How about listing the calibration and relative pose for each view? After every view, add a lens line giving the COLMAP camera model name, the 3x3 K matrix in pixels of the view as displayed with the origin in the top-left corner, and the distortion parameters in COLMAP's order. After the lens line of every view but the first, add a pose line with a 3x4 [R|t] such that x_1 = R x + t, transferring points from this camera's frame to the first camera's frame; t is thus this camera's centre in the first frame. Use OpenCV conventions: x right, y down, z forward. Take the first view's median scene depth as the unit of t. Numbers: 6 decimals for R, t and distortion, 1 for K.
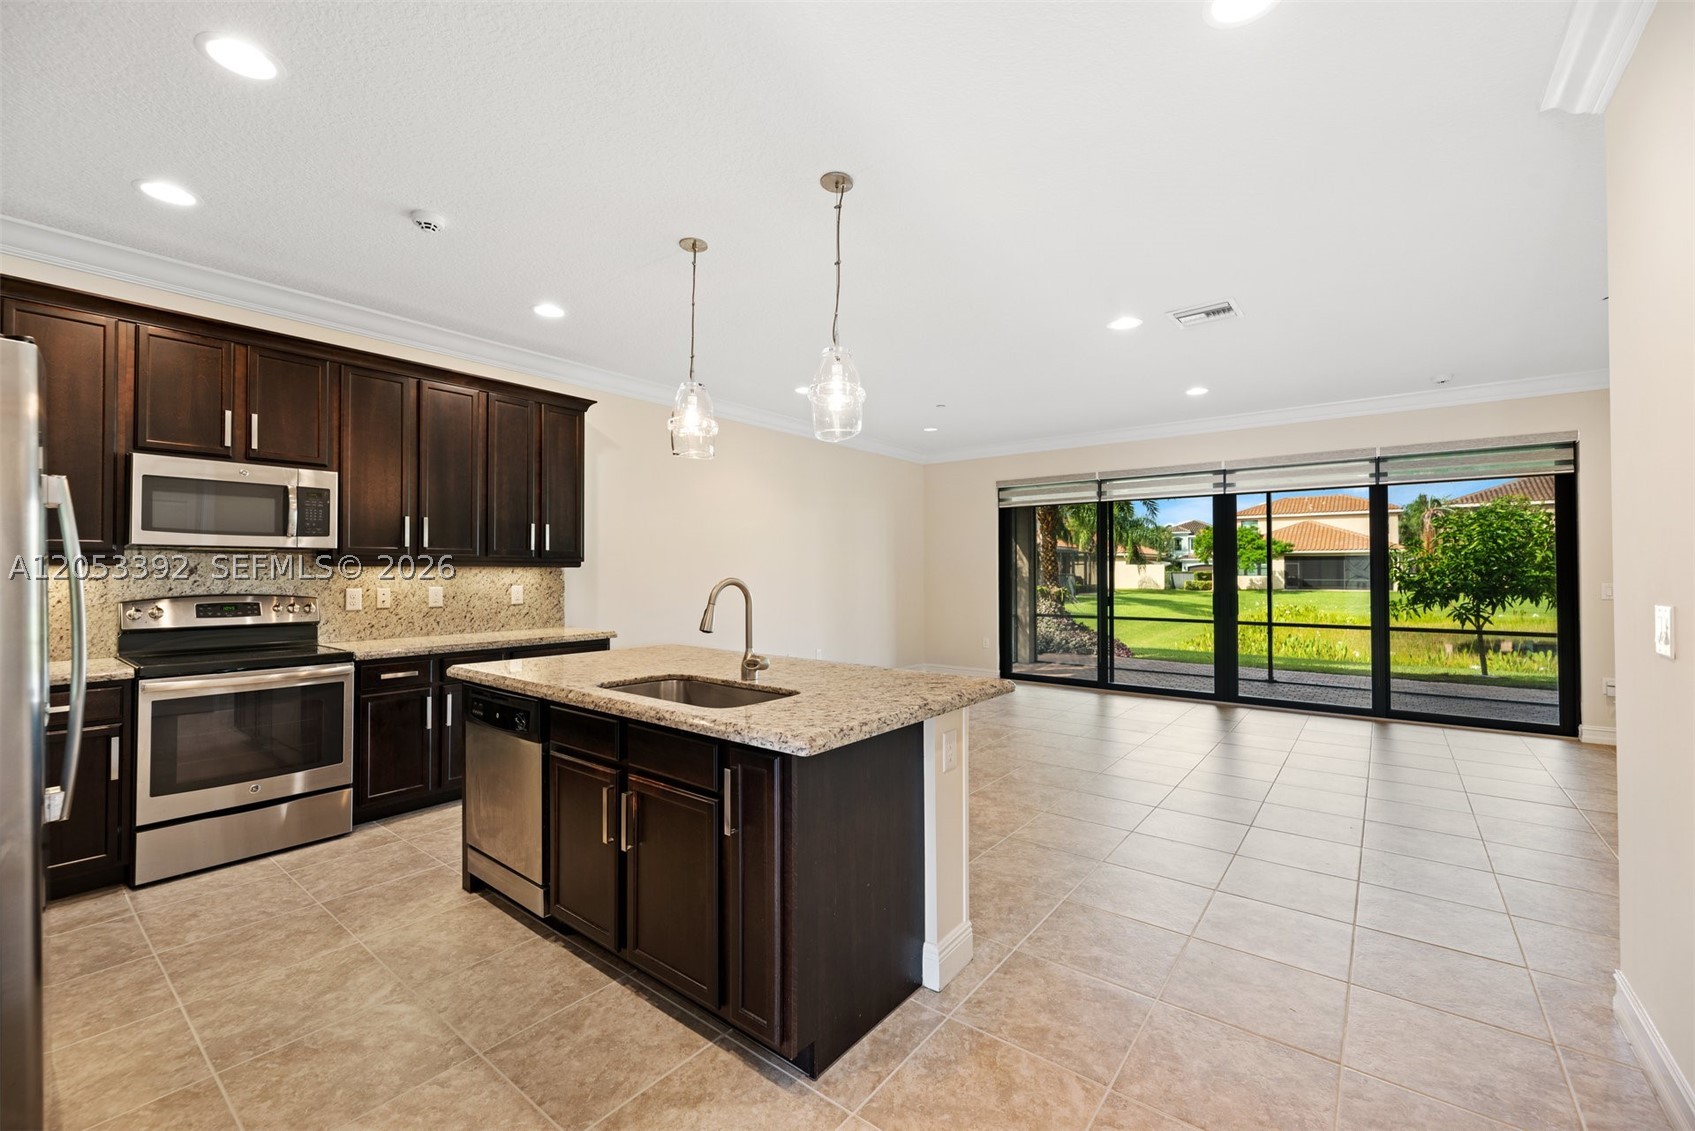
lens RADIAL K [[692.3, 0, 851.4], [0, 692.3, 561.5], [0, 0, 1]] dist [-0.000033, -0.000271]
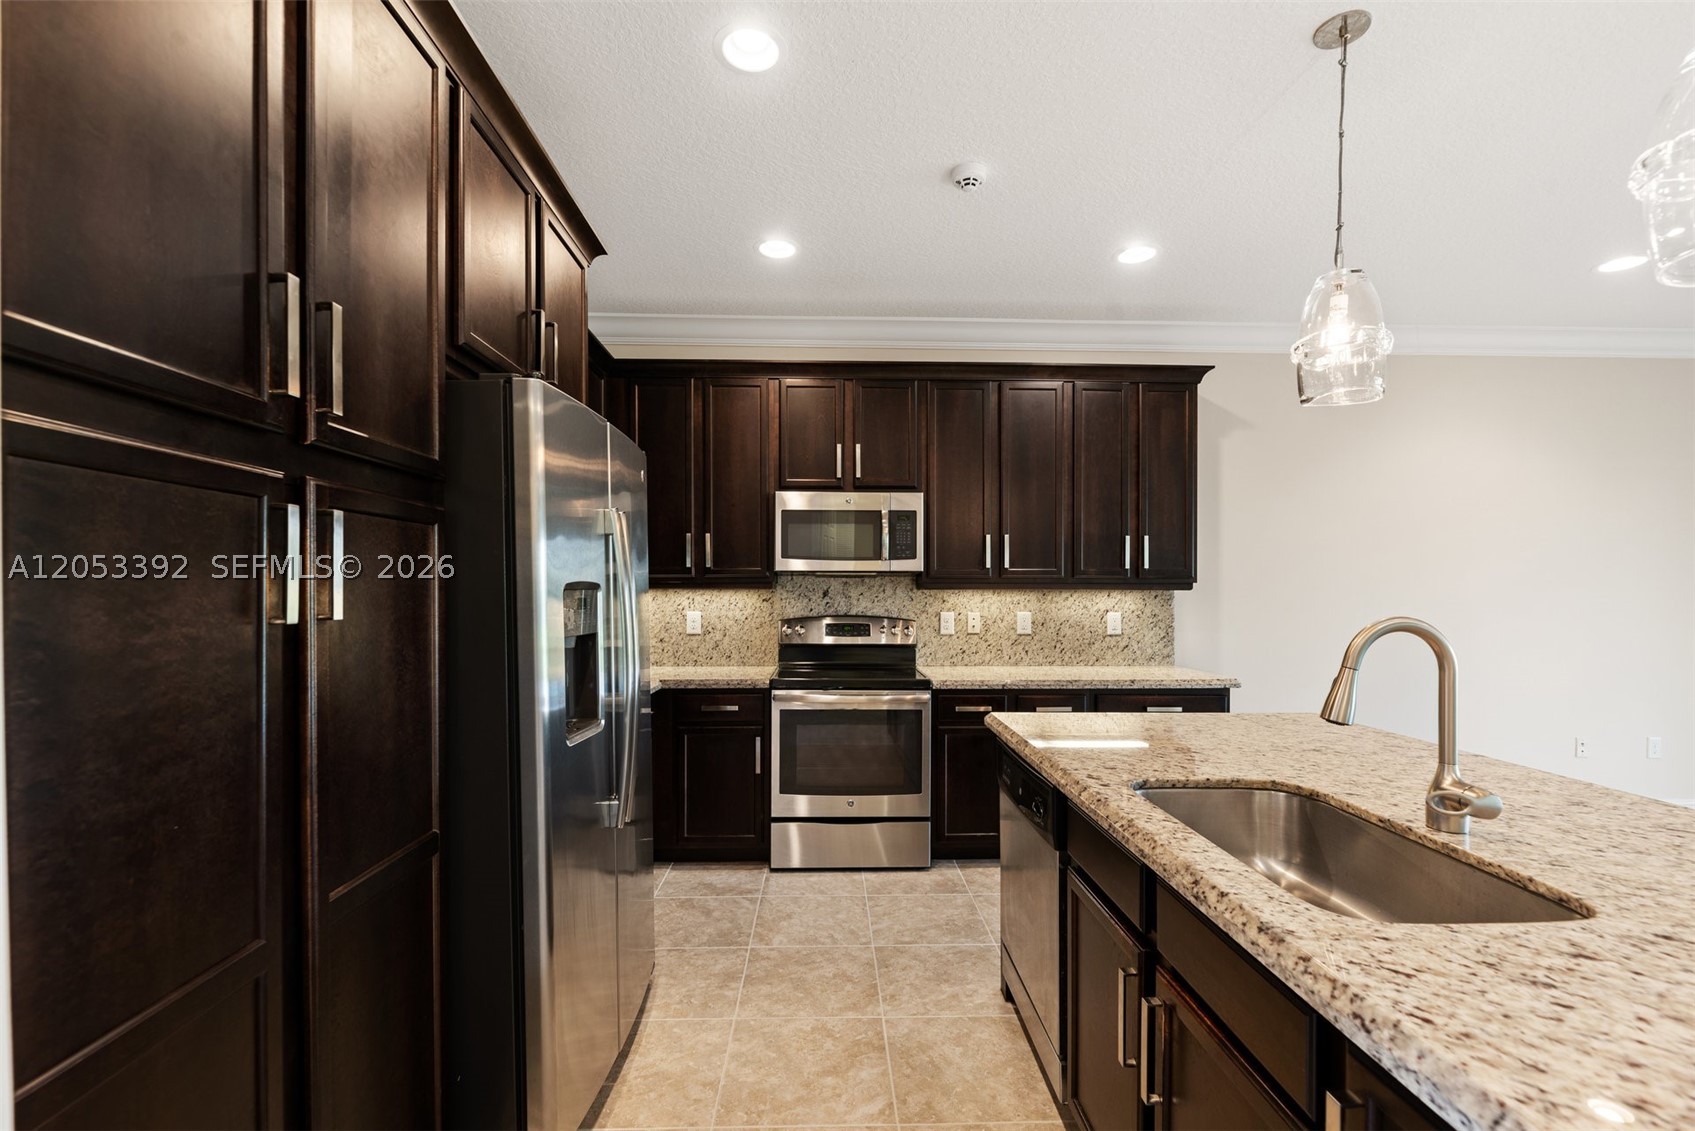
lens RADIAL K [[739.9, 0, 839.6], [0, 739.9, 596.3], [0, 0, 1]] dist [0.000441, -0.000489]
pose [[0.636911, 0.008069, -0.770895, -0.012813], [0.007573, 0.999832, 0.016722, -0.001521], [0.770900, -0.016488, 0.636742, 0.206361]]
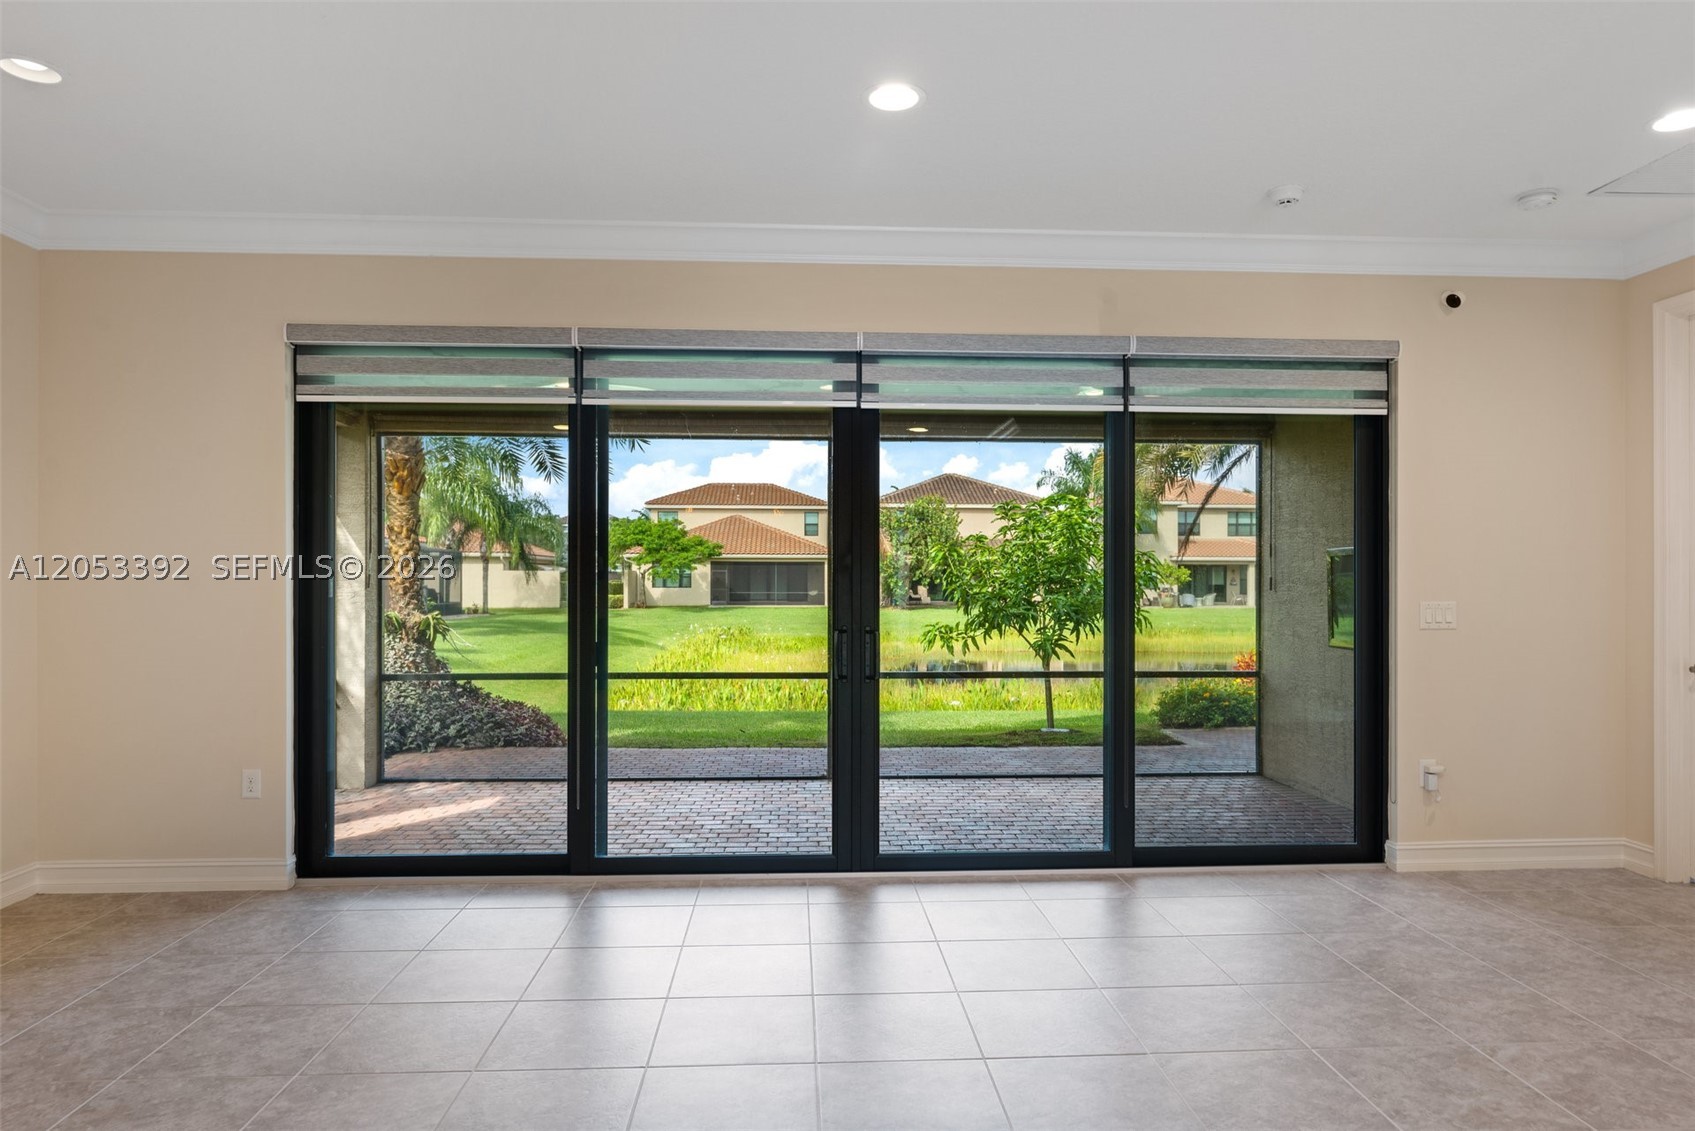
lens RADIAL K [[1032.3, 0, 851.0], [0, 1032.3, 583.2], [0, 0, 1]] dist [0.006218, -0.005387]
pose [[0.756918, 0.001461, 0.653509, 0.162168], [-0.012276, 0.999853, 0.011983, 0.013629], [-0.653395, -0.017093, 0.756824, 0.808993]]
